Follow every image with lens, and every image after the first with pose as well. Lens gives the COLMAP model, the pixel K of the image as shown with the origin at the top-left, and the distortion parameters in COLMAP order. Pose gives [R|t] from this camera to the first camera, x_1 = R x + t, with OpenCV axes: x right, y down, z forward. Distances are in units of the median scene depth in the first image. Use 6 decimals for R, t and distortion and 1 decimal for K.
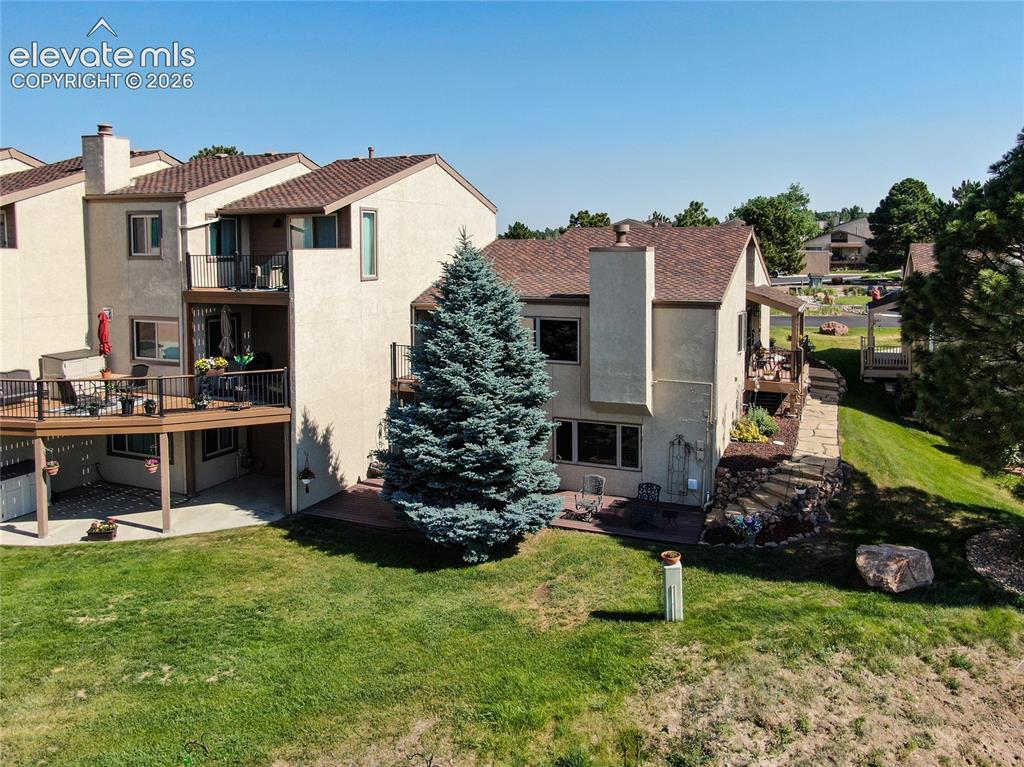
lens RADIAL K [[728.0, 0, 535.5], [0, 728.0, 309.7], [0, 0, 1]] dist [-0.009682, -0.004560]
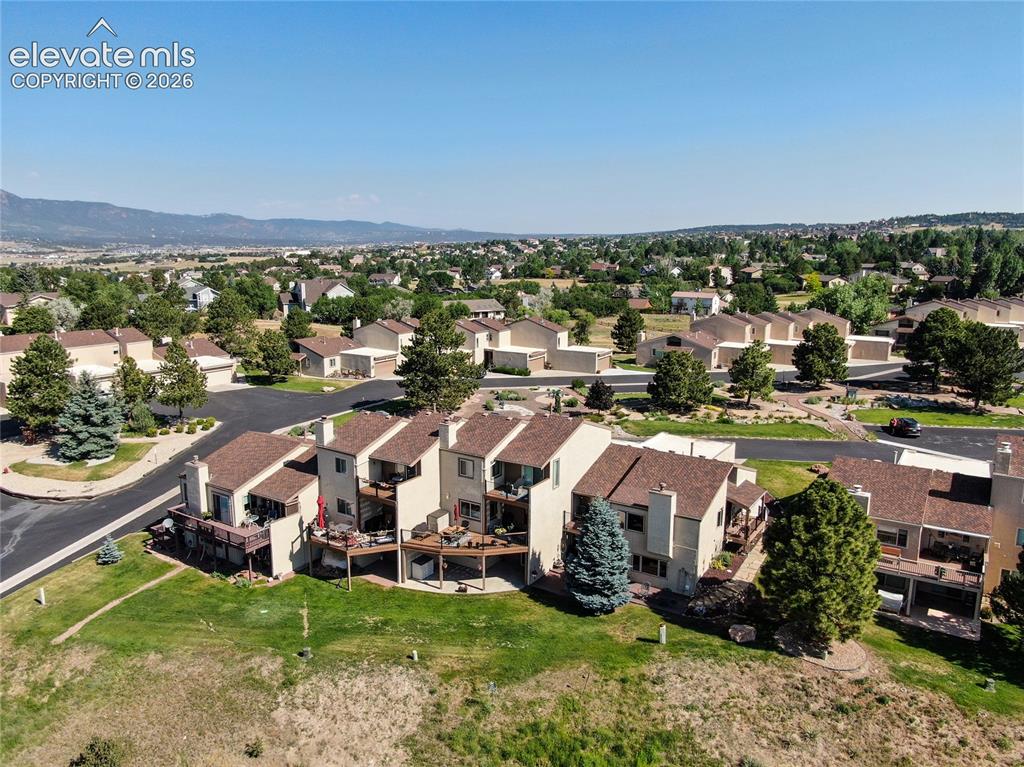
lens RADIAL K [[742.9, 0, 512.0], [0, 742.9, 383.5], [0, 0, 1]] dist [-0.011087, -0.001431]
pose [[0.982788, 0.040632, -0.180213, 0.061592], [-0.015618, 0.990294, 0.138106, -0.840834], [0.184076, -0.132914, 0.973884, -1.573063]]
